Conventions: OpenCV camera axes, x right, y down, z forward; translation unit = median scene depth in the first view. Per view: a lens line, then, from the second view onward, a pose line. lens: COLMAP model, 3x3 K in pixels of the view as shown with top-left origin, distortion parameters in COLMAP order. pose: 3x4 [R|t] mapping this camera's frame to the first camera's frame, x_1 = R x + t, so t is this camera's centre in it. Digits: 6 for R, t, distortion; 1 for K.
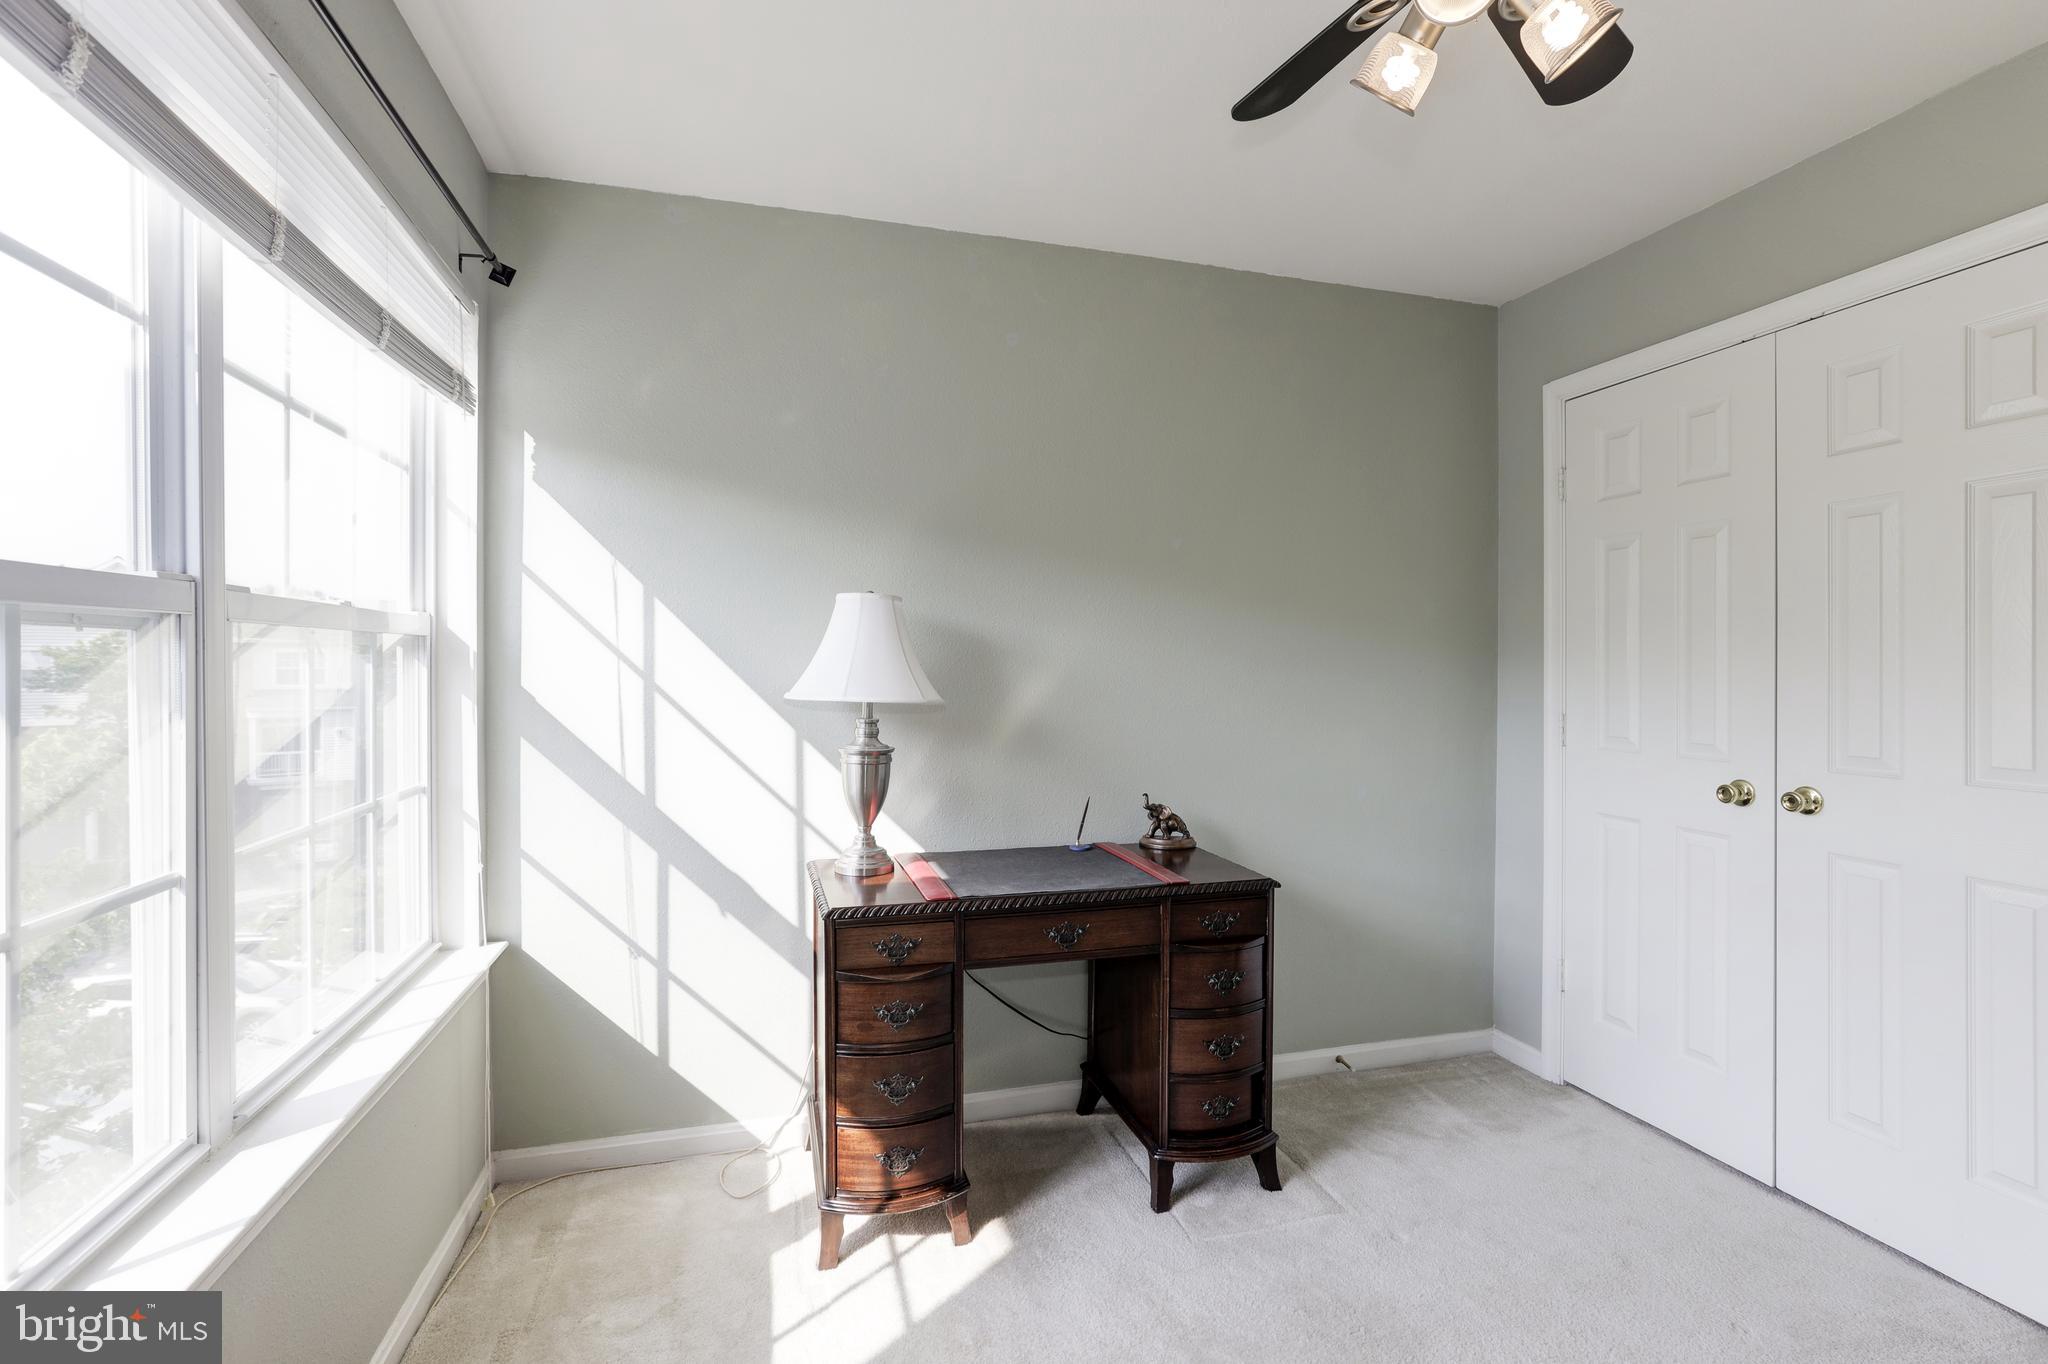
lens RADIAL K [[930.9, 0, 1036.6], [0, 930.9, 671.0], [0, 0, 1]] dist [-0.016036, 0.000525]
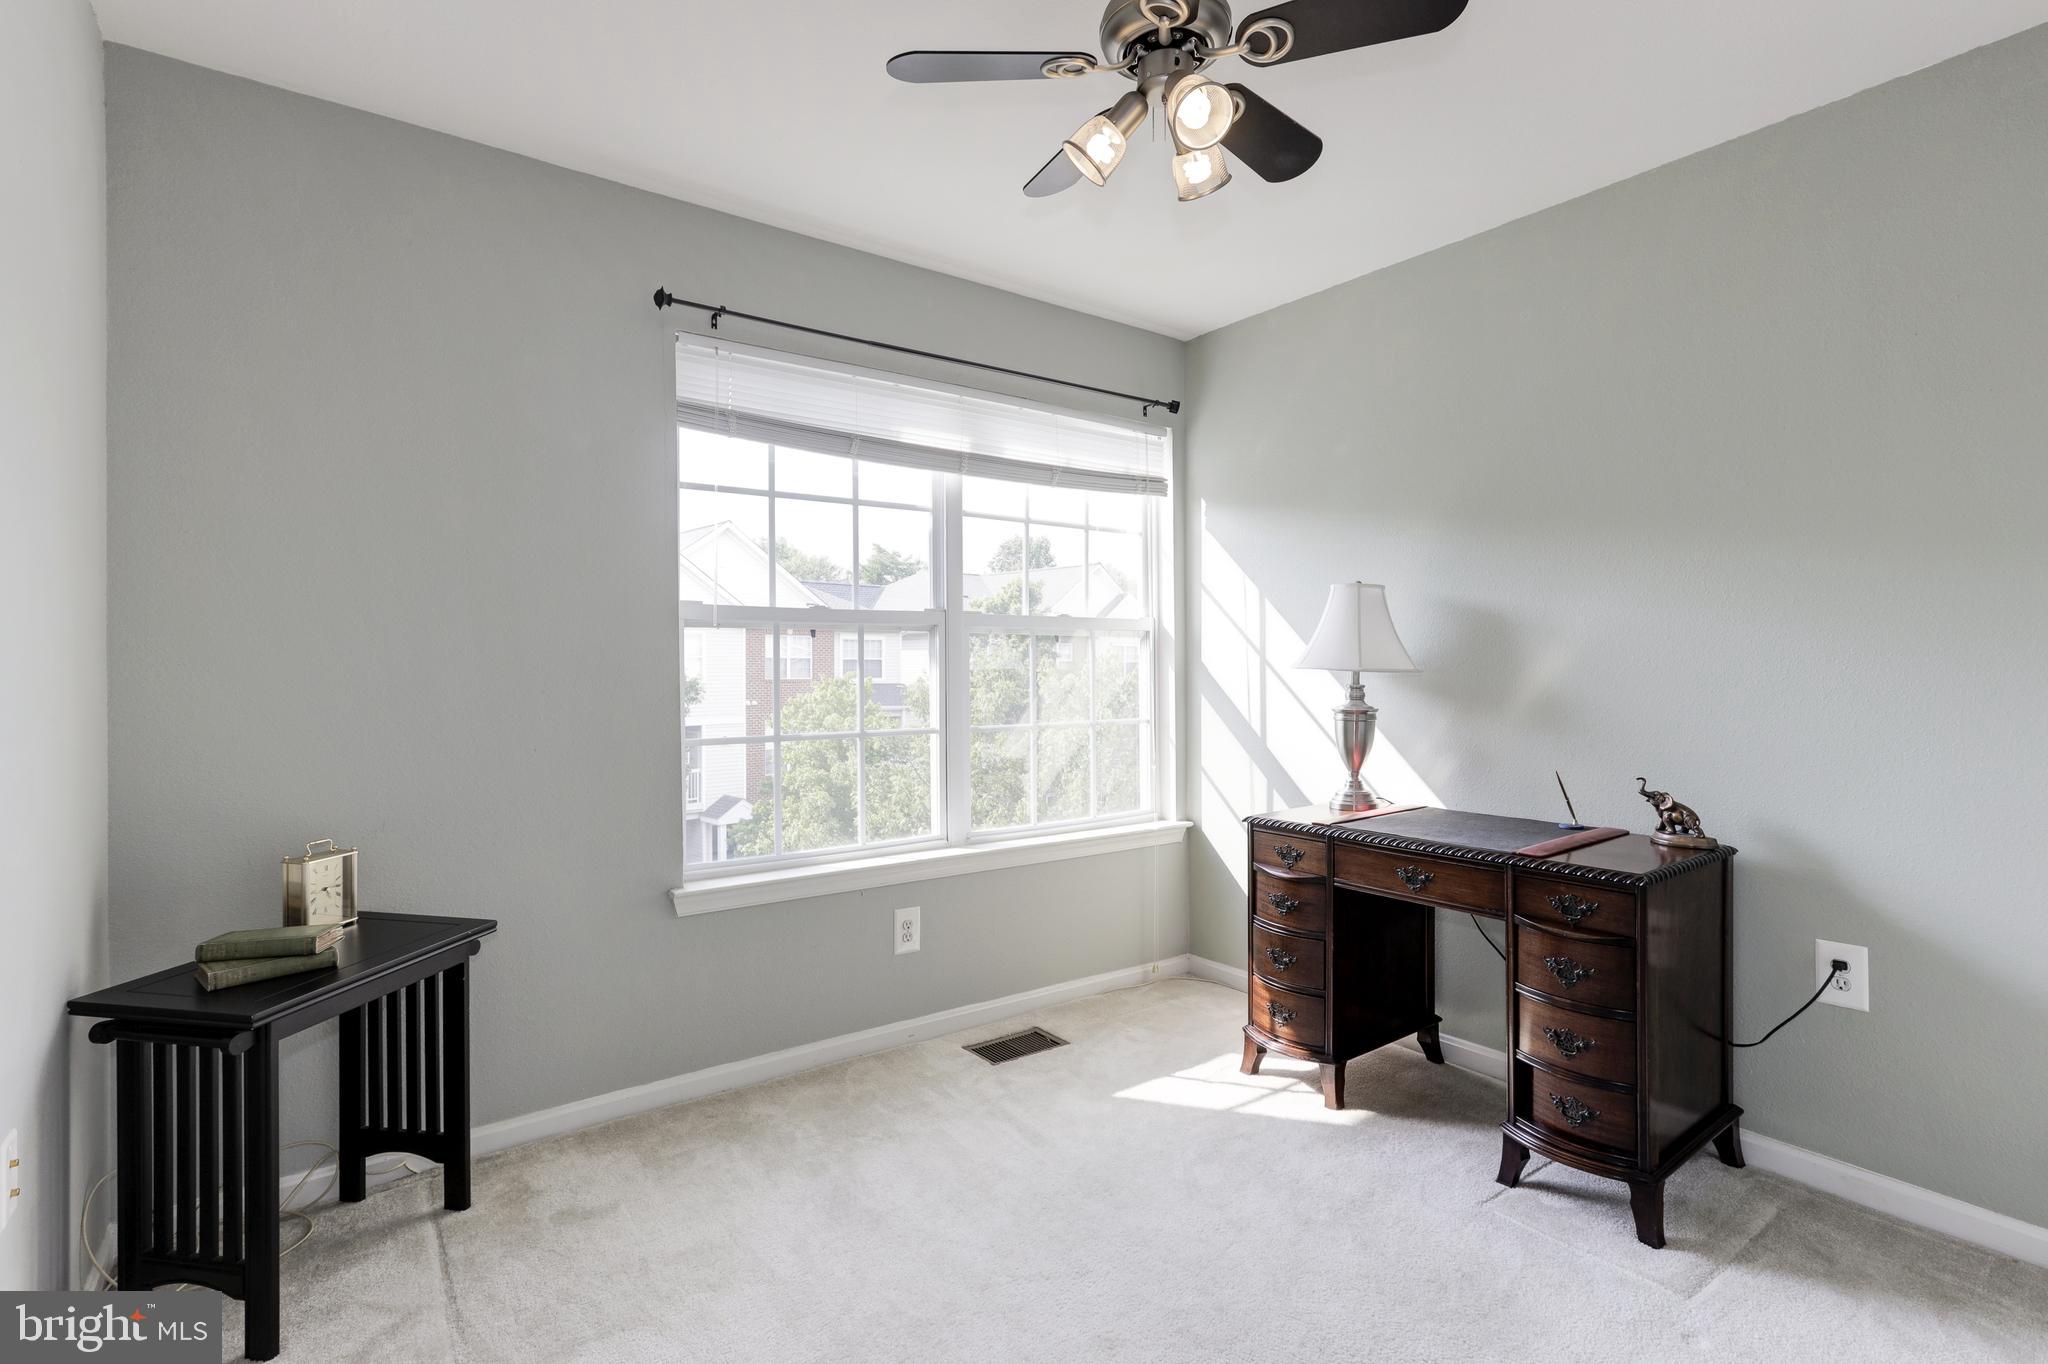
lens RADIAL K [[965.0, 0, 1028.8], [0, 965.0, 670.7], [0, 0, 1]] dist [-0.037608, 0.023578]
pose [[0.343746, -0.005435, -0.939047, 0.868496], [-0.001055, 0.999980, -0.006173, 0.042836], [0.939062, 0.003113, 0.343734, 0.168385]]
